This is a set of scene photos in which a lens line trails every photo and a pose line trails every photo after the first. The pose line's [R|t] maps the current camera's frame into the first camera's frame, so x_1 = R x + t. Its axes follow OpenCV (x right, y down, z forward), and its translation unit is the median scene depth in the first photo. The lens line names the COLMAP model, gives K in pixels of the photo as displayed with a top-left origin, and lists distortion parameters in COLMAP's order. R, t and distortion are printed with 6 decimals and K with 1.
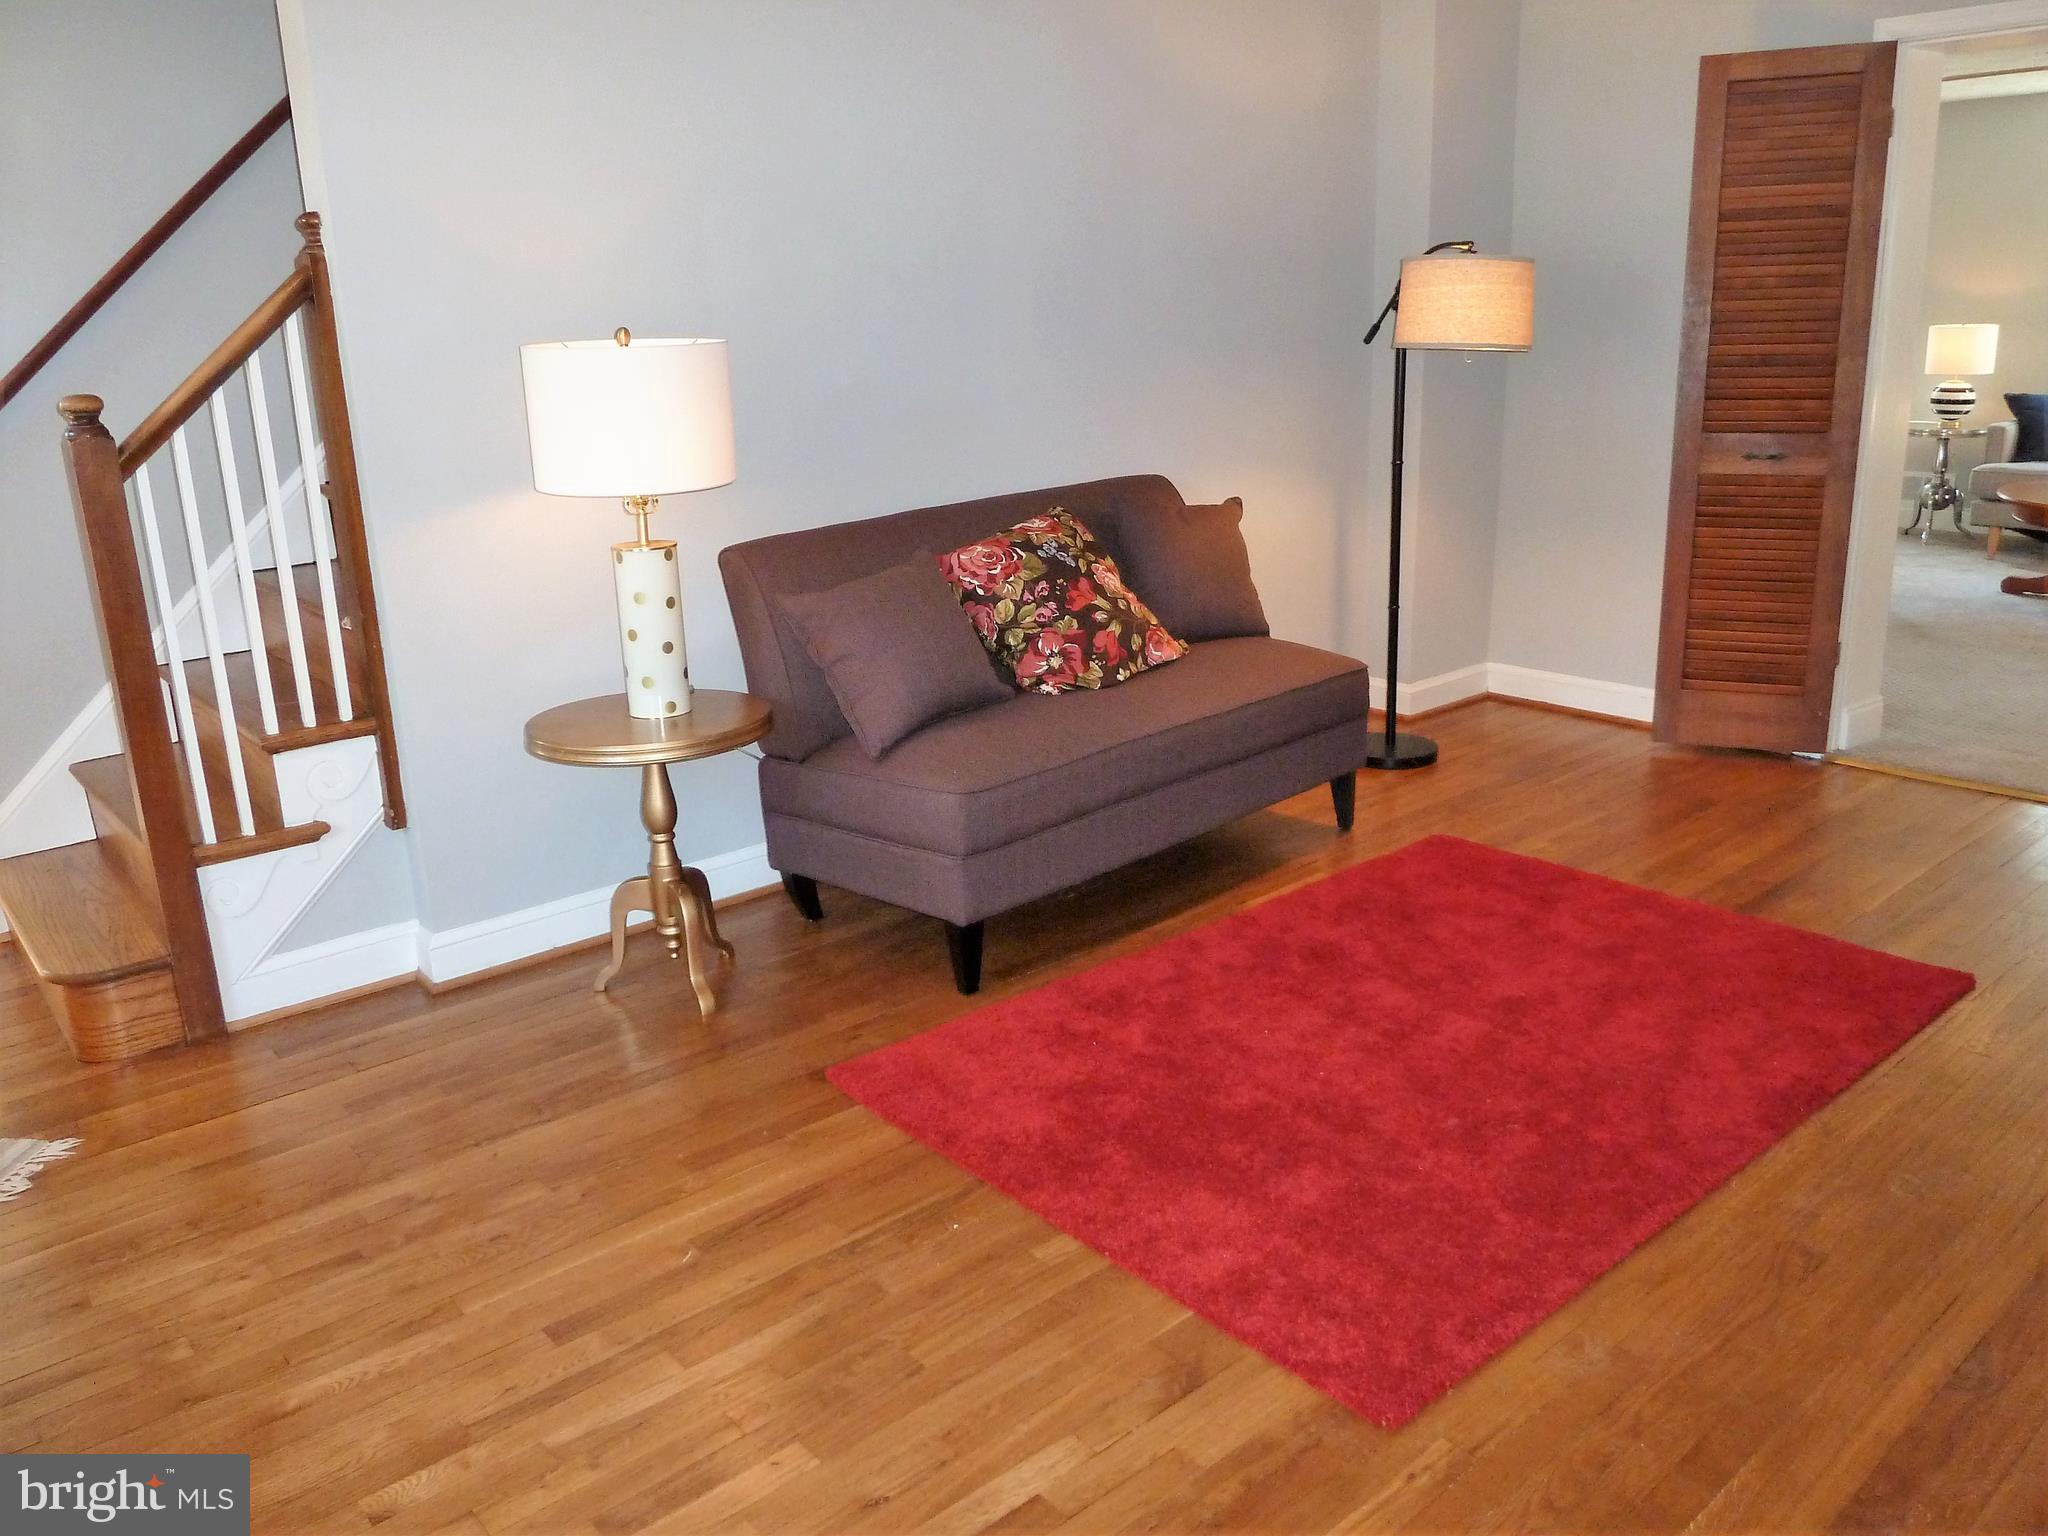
lens RADIAL K [[1523.9, 0, 1022.8], [0, 1523.9, 753.5], [0, 0, 1]] dist [-0.034261, -0.000088]
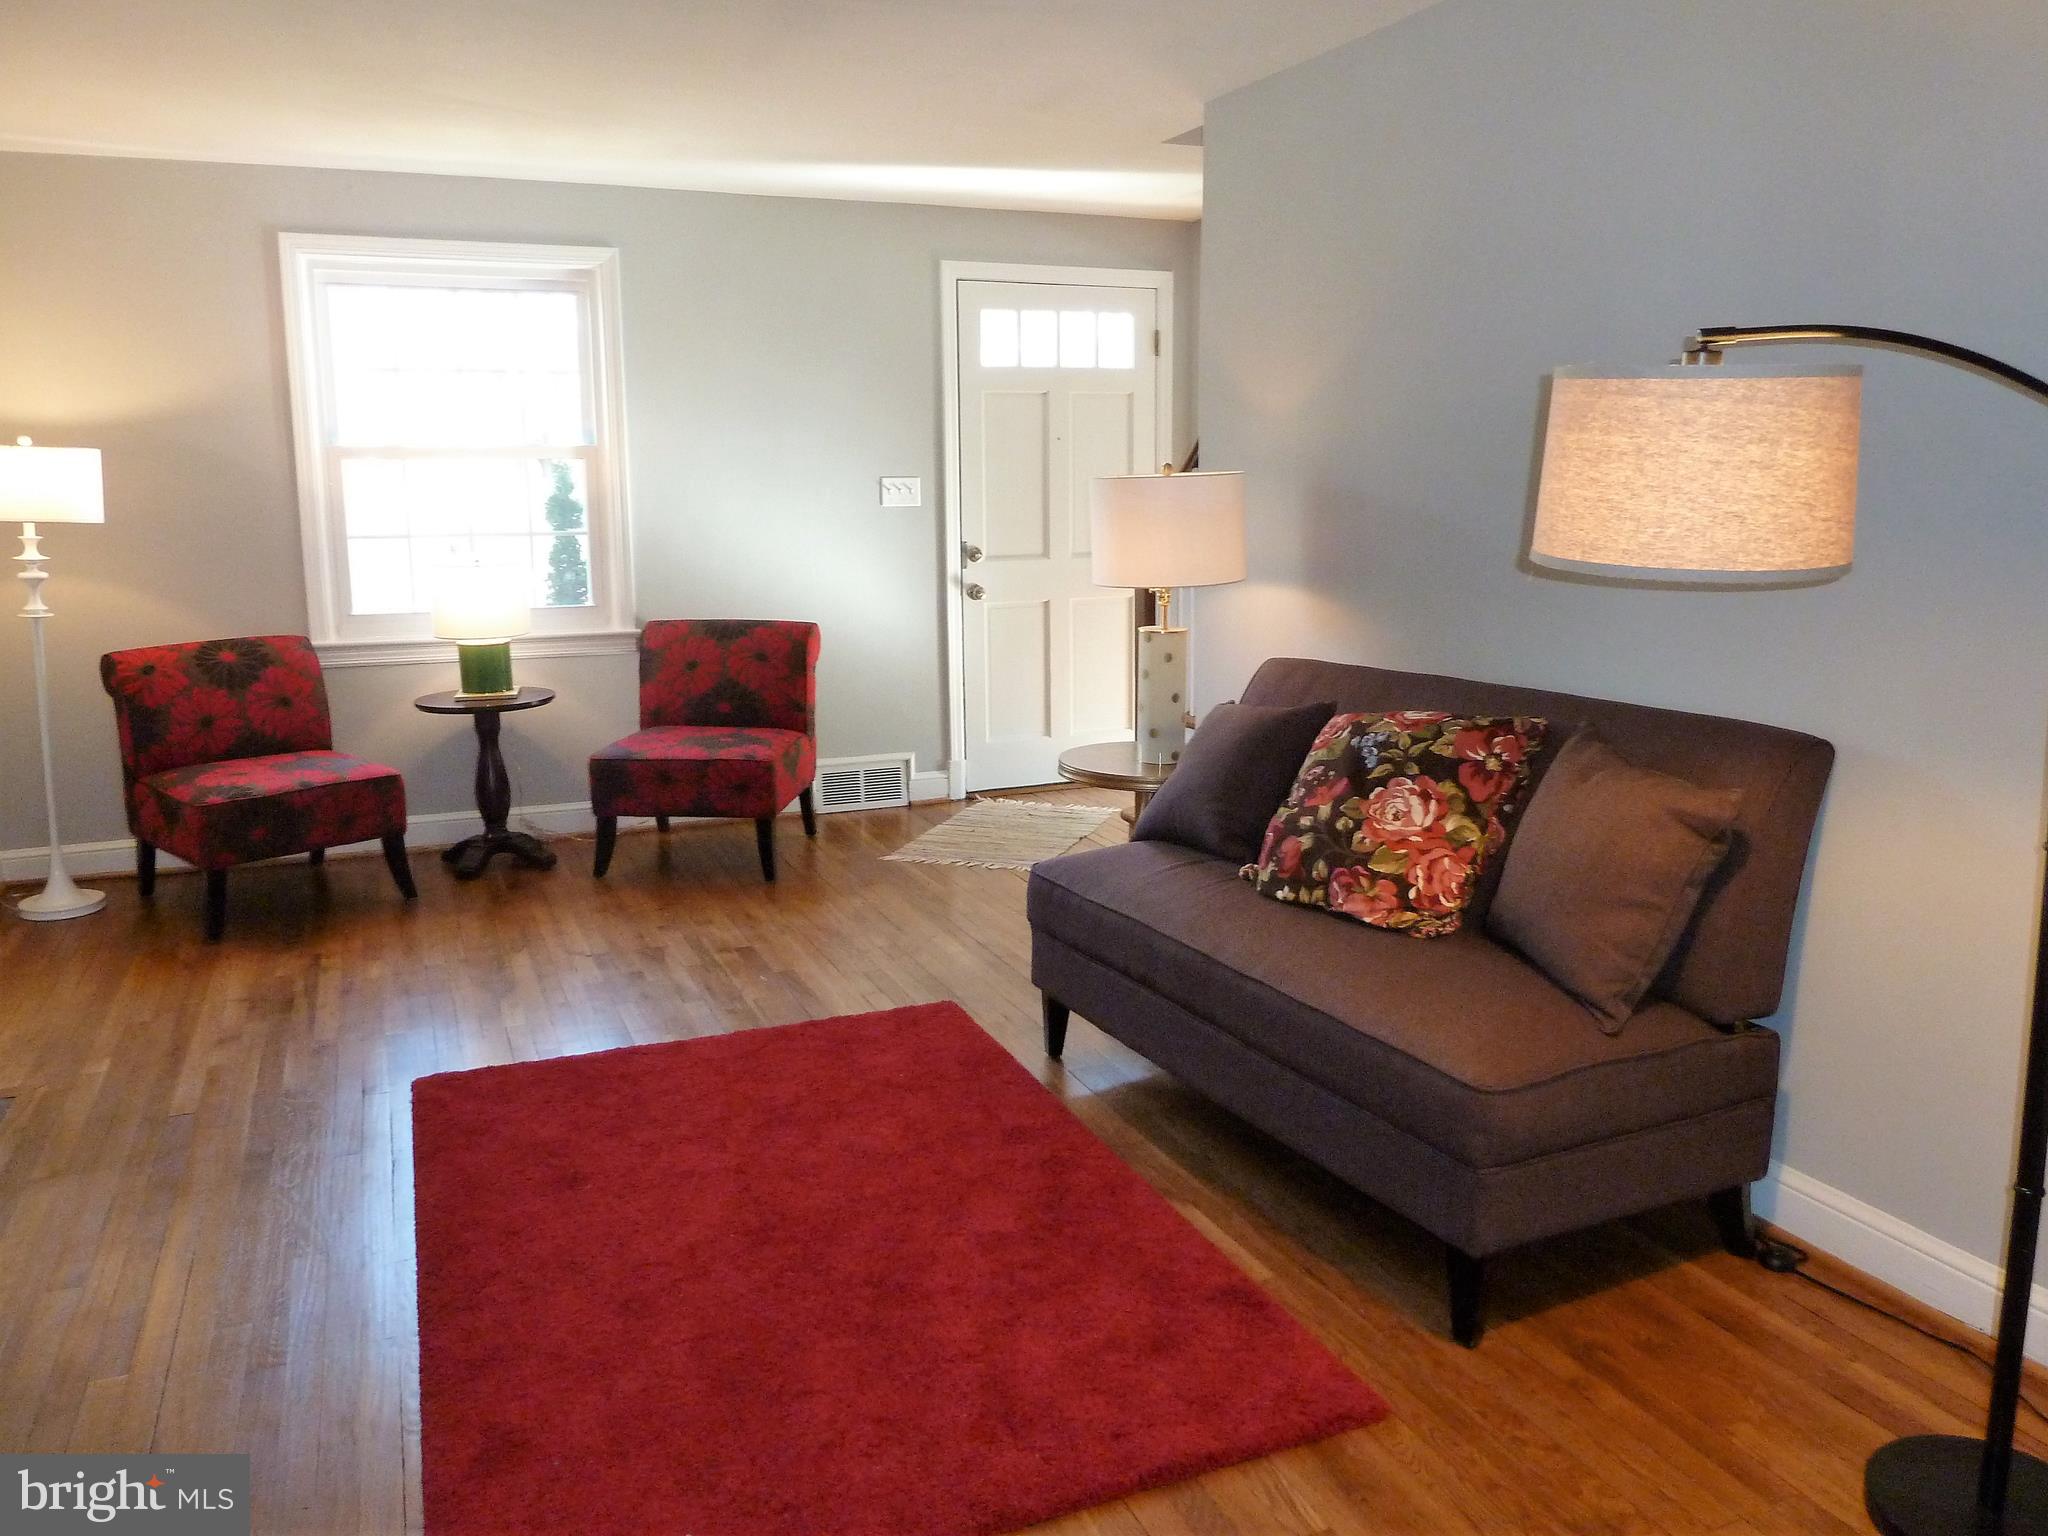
lens RADIAL K [[1523.9, 0, 1022.8], [0, 1523.9, 753.5], [0, 0, 1]] dist [-0.034261, -0.000088]
pose [[-0.290504, 0.207321, -0.934144, 0.861984], [-0.252222, 0.925130, 0.283757, -0.320211], [0.923034, 0.318045, -0.216463, 1.021967]]
